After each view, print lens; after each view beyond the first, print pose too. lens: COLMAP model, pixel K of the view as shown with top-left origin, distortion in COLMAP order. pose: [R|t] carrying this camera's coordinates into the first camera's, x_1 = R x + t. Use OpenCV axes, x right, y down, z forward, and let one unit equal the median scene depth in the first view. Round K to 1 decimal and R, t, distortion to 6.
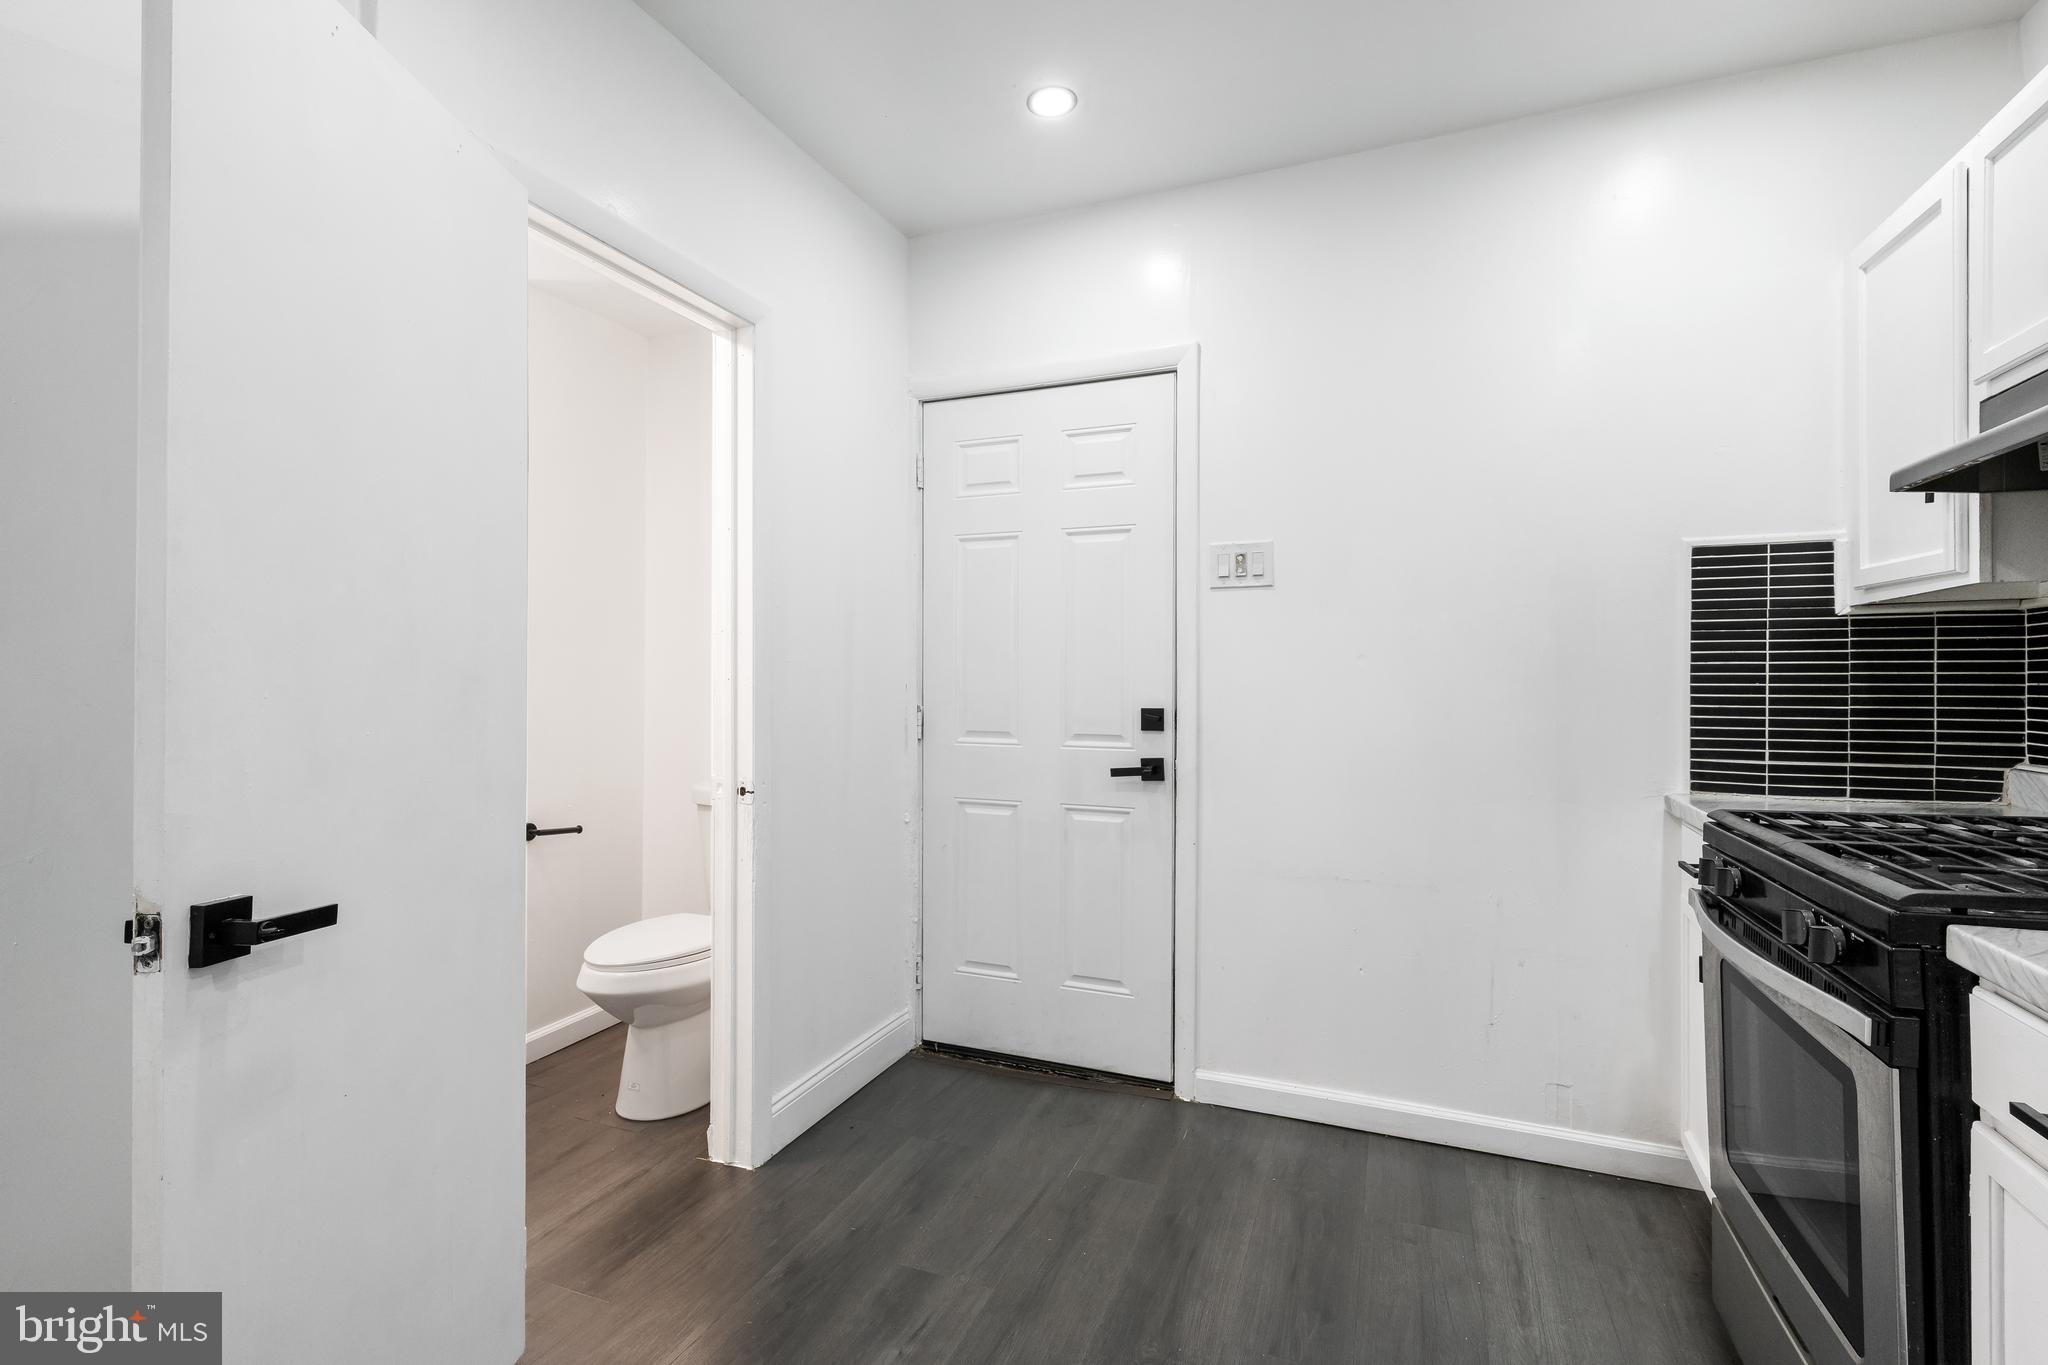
lens RADIAL K [[973.8, 0, 1010.1], [0, 973.8, 683.1], [0, 0, 1]] dist [0.003511, 0.001368]
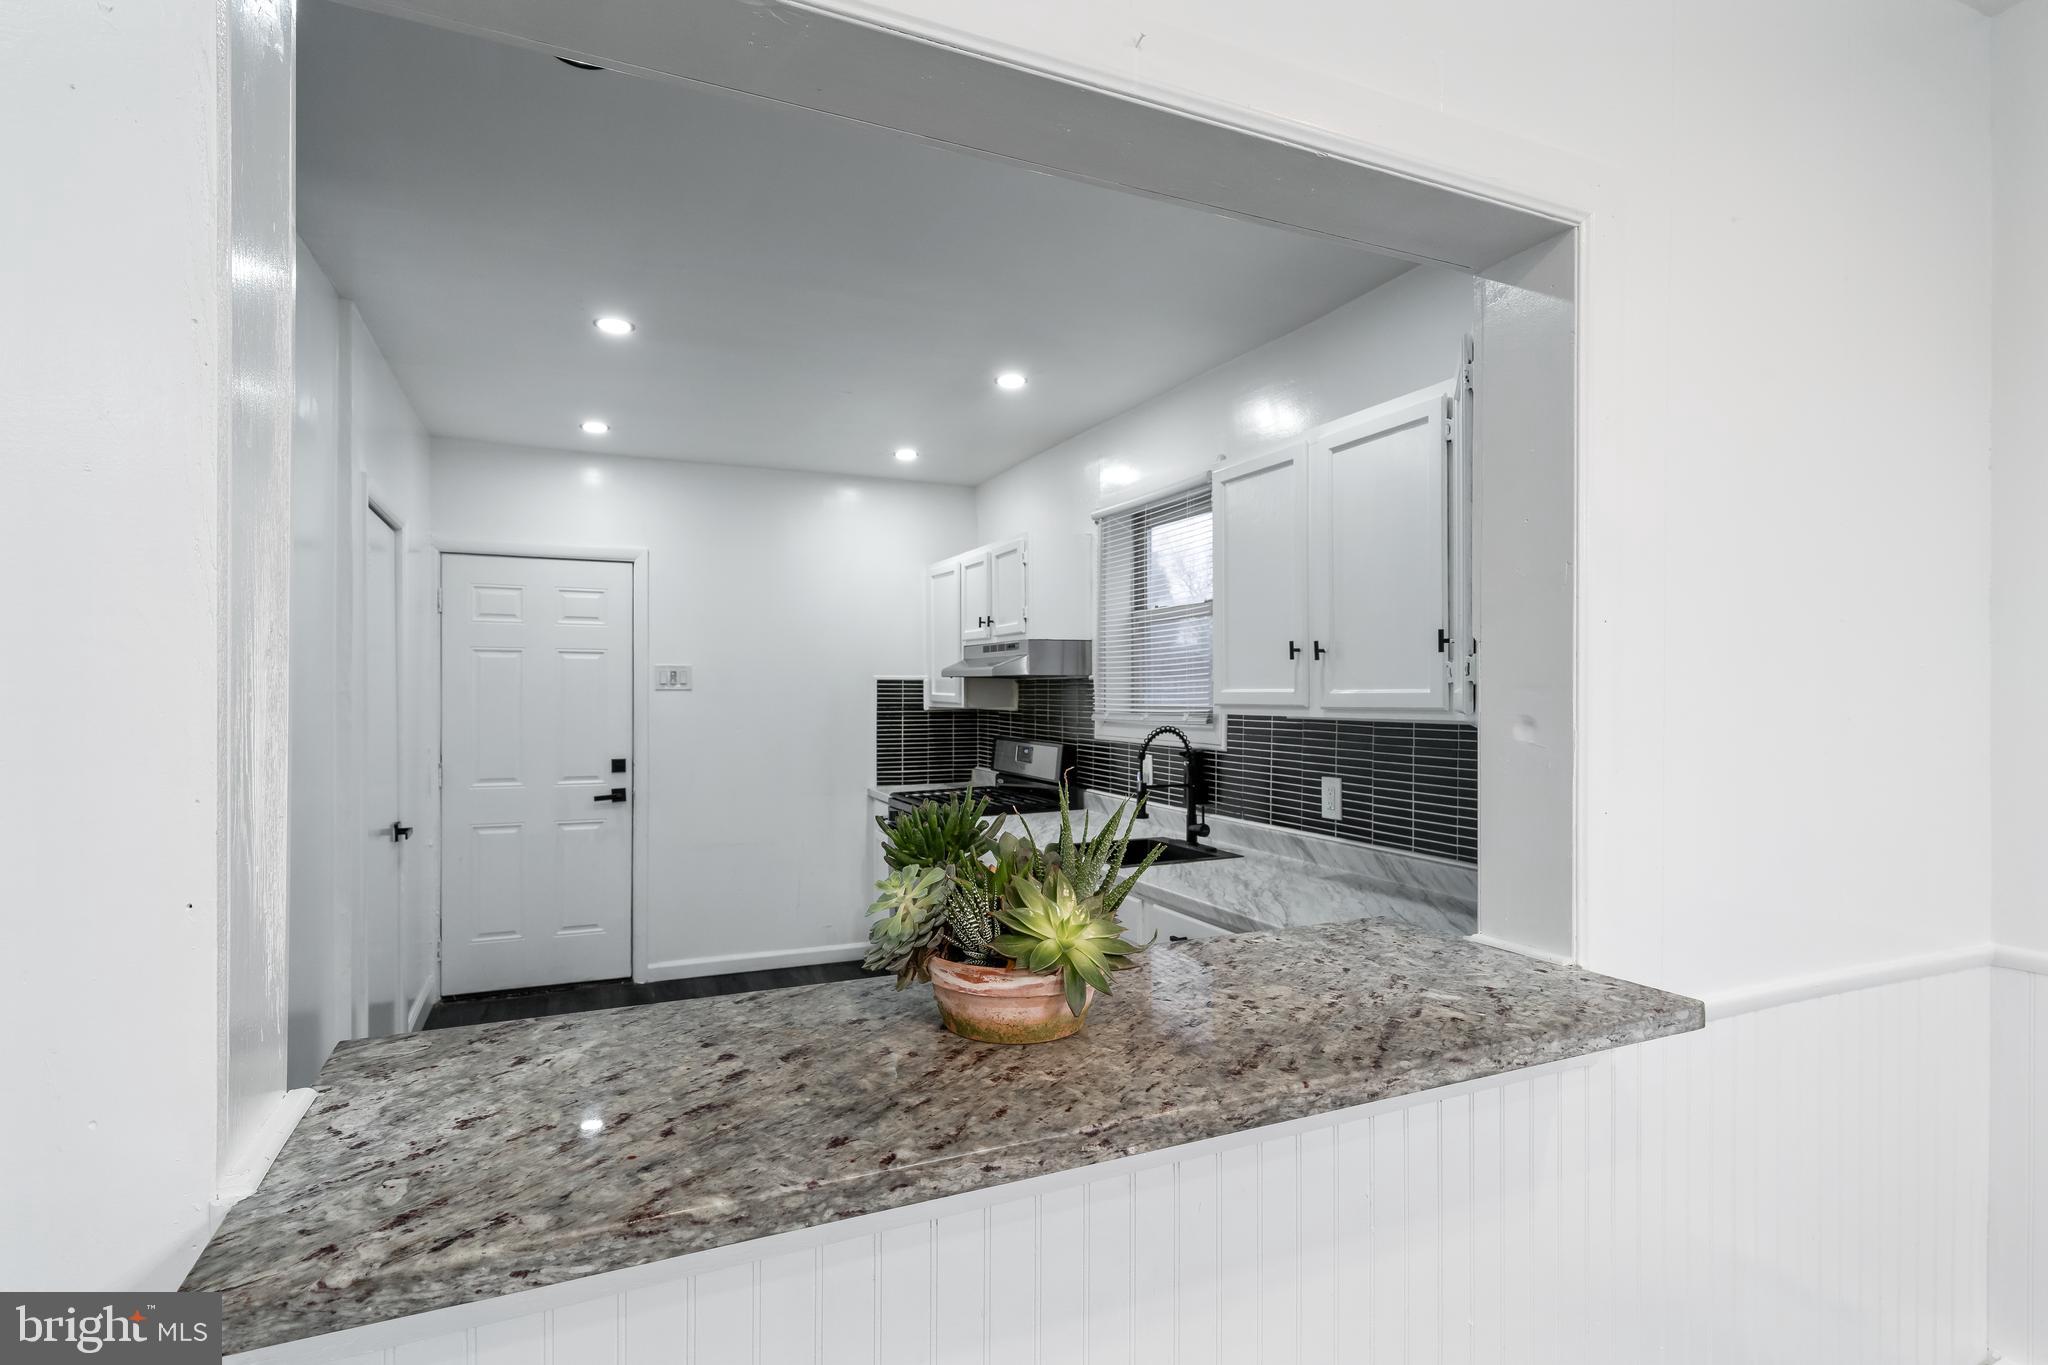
lens RADIAL K [[973.8, 0, 1011.1], [0, 973.8, 693.3], [0, 0, 1]] dist [0.003511, 0.001368]
pose [[0.685672, -0.002364, 0.727907, -0.790881], [0.000933, 0.999997, 0.002369, -0.117424], [-0.727910, -0.000945, 0.685672, -0.841717]]
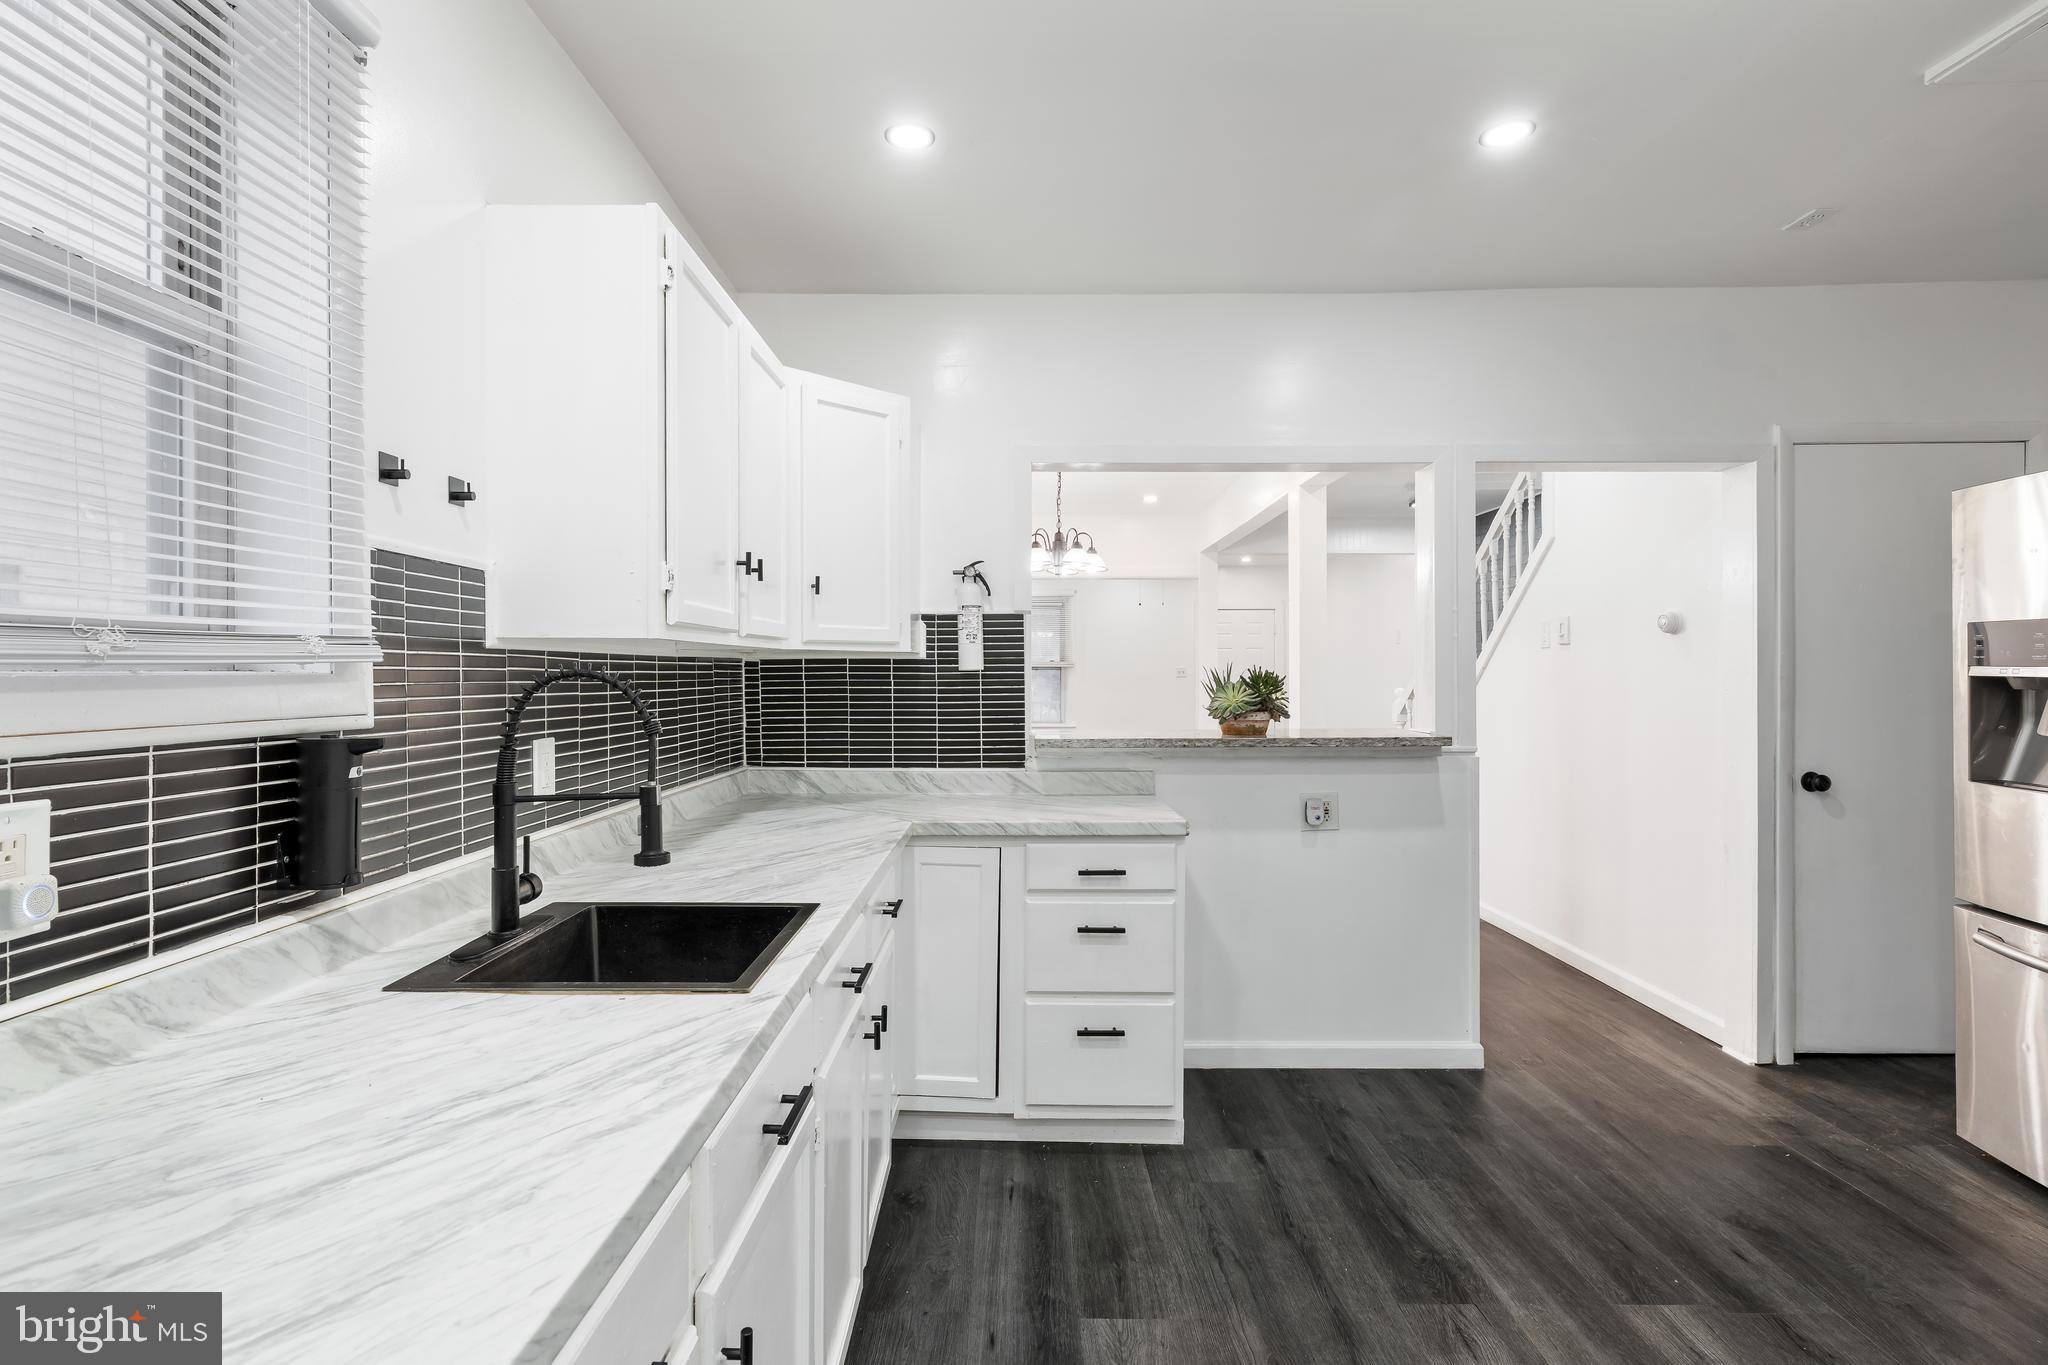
lens RADIAL K [[973.8, 0, 1016.7], [0, 973.8, 678.0], [0, 0, 1]] dist [0.003511, 0.001368]
pose [[-0.927633, 0.000717, -0.373493, 0.432262], [-0.001214, 0.999987, 0.004933, -0.056703], [0.373492, 0.005030, -0.927620, 0.740796]]
